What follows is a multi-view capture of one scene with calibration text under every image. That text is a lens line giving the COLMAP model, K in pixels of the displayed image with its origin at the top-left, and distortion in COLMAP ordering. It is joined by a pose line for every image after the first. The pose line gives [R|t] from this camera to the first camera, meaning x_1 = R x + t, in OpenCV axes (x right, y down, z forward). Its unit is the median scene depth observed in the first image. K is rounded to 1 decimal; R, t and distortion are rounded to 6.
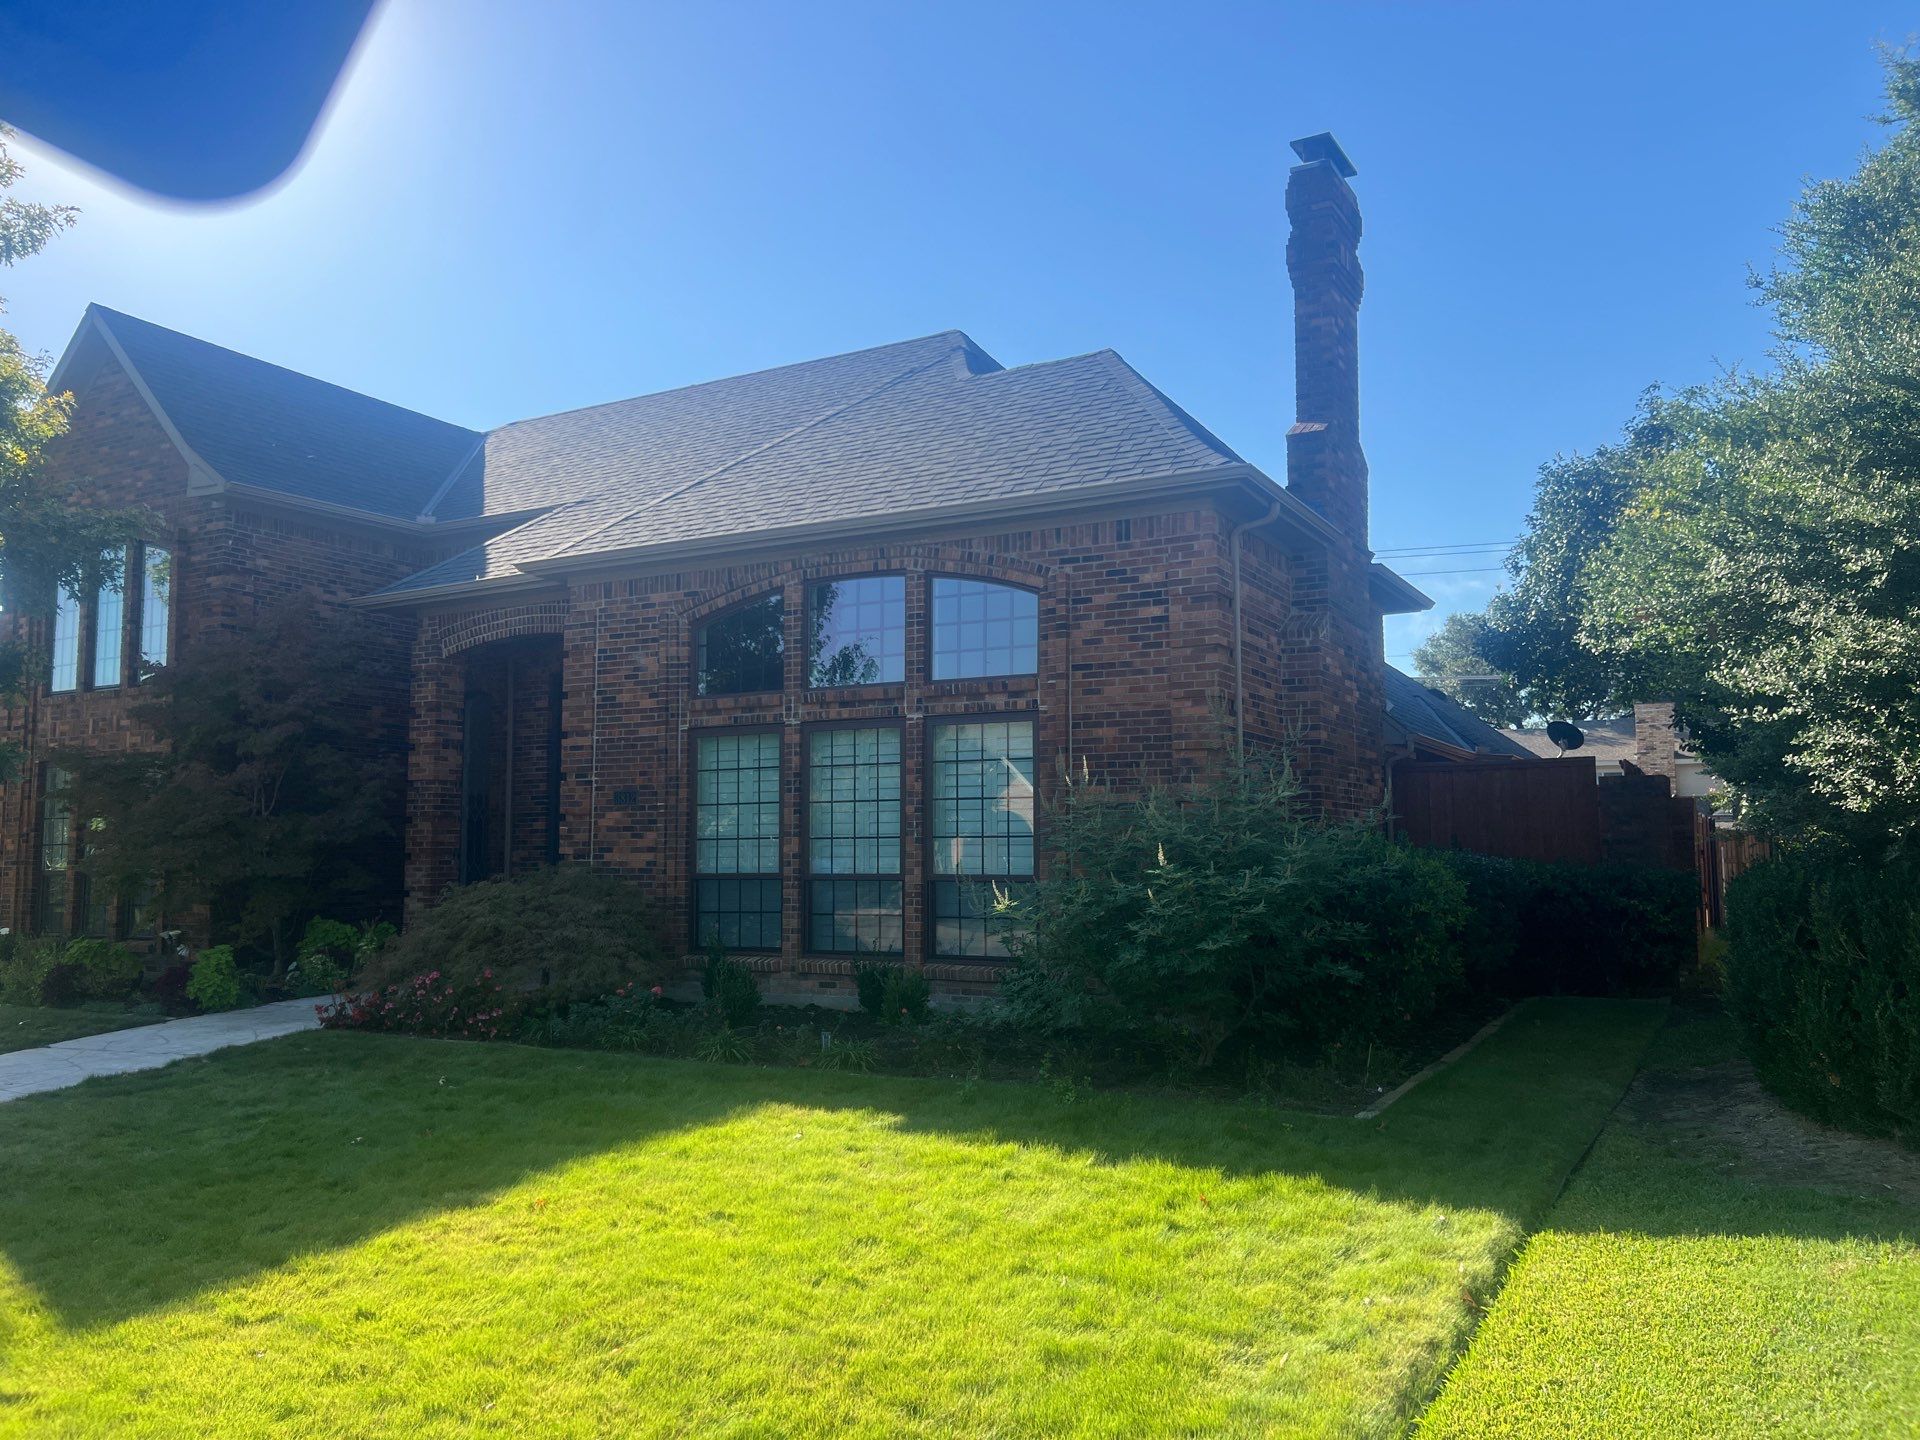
lens RADIAL K [[1456.7, 0, 943.8], [0, 1456.7, 731.3], [0, 0, 1]] dist [0.108676, -0.216519]
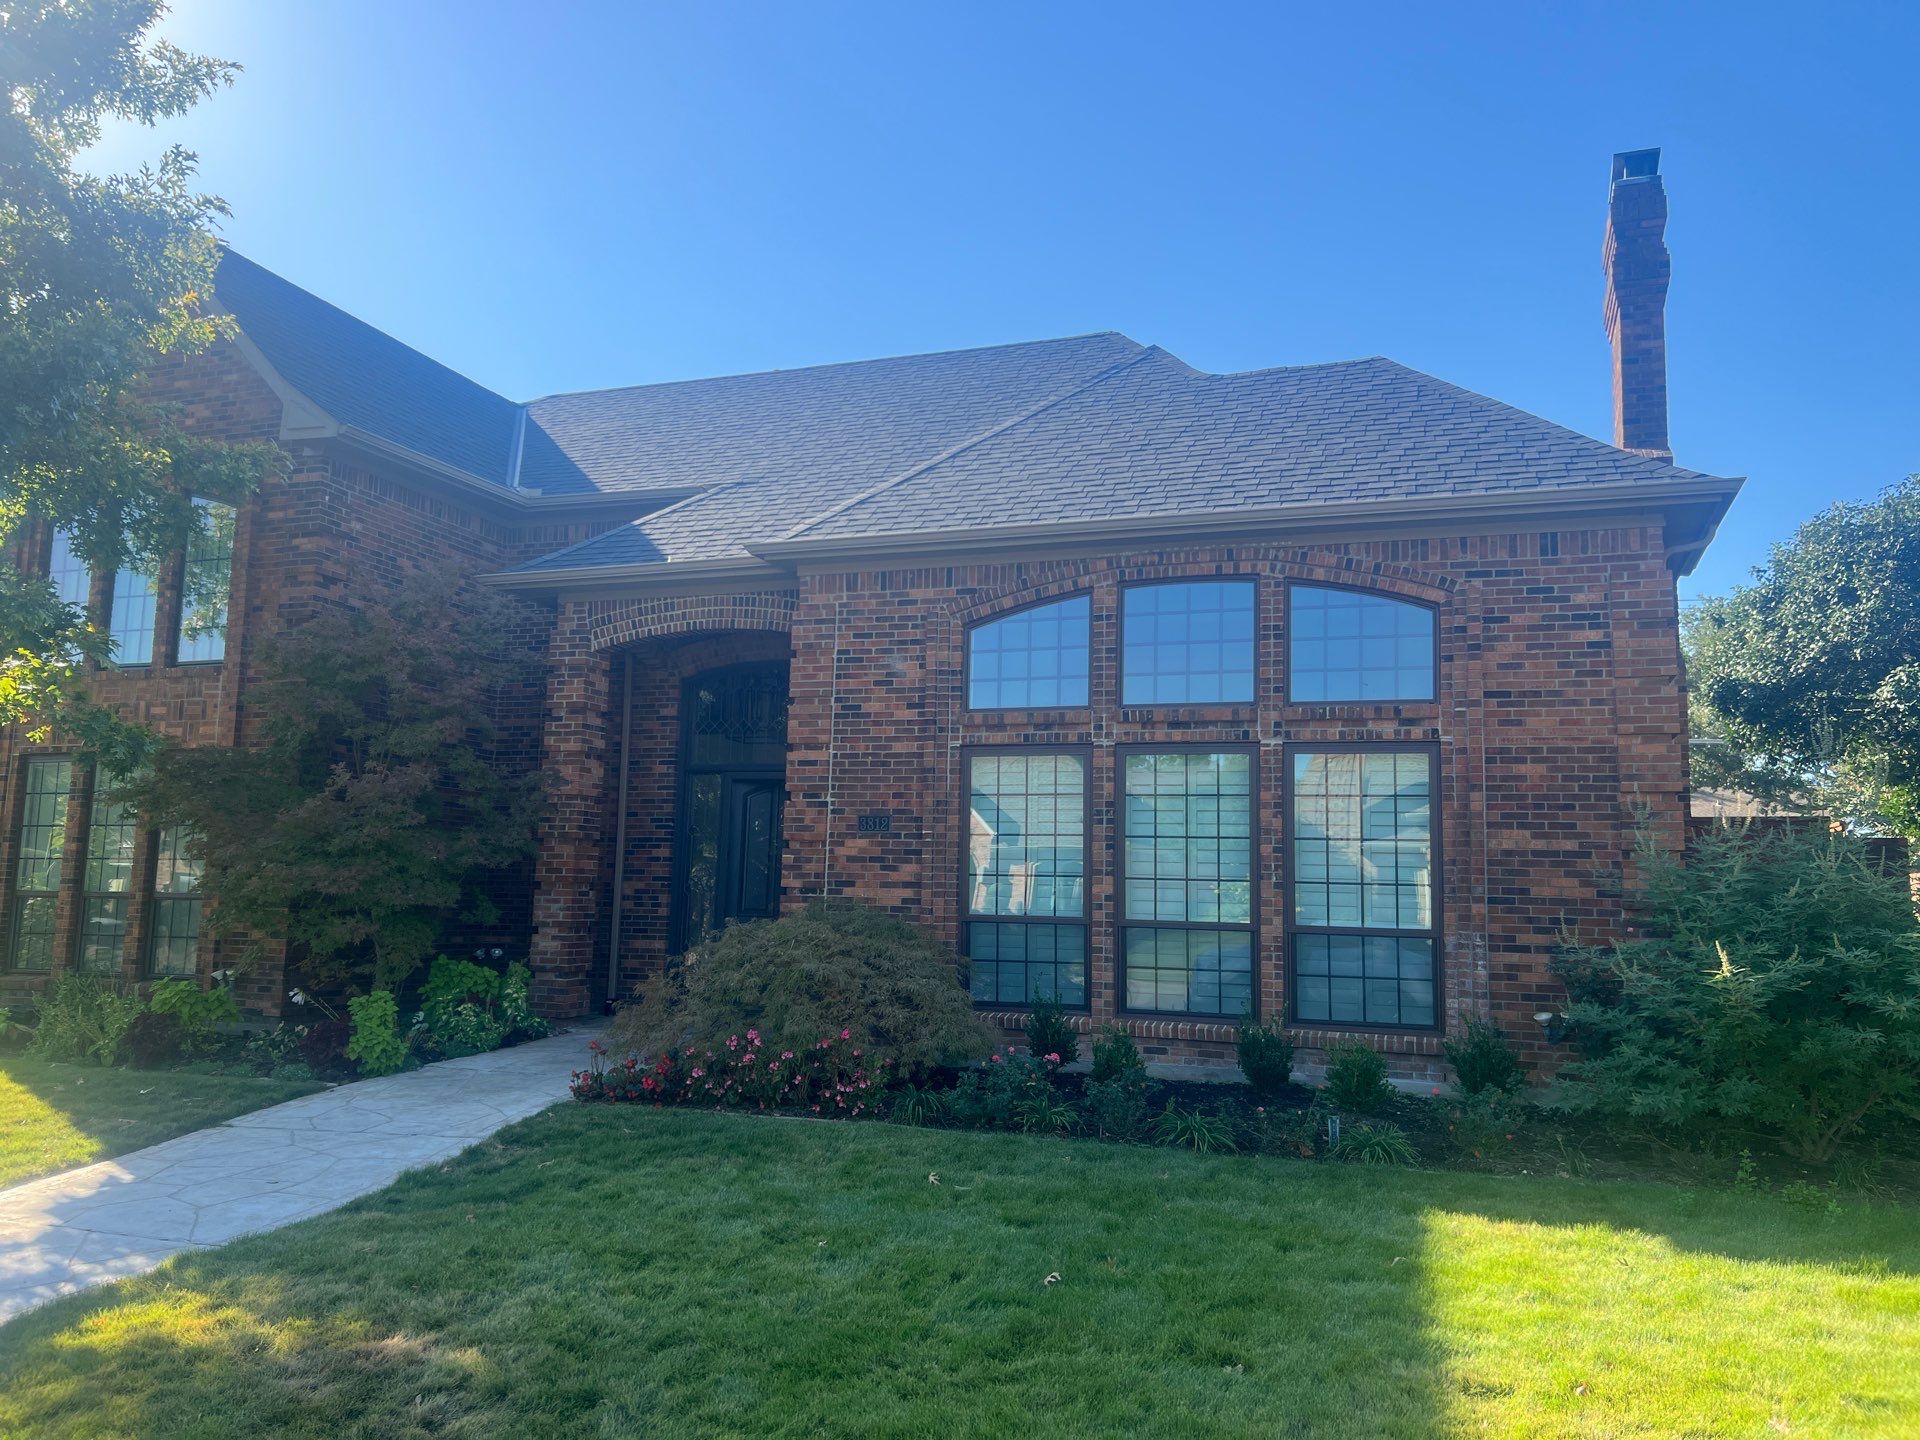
lens RADIAL K [[1447.9, 0, 951.9], [0, 1447.9, 717.1], [0, 0, 1]] dist [0.138594, -0.292512]
pose [[0.983728, 0.047877, 0.173170, -0.340050], [-0.040976, 0.998225, -0.043214, 0.019141], [-0.174932, 0.035415, 0.983943, 0.163356]]
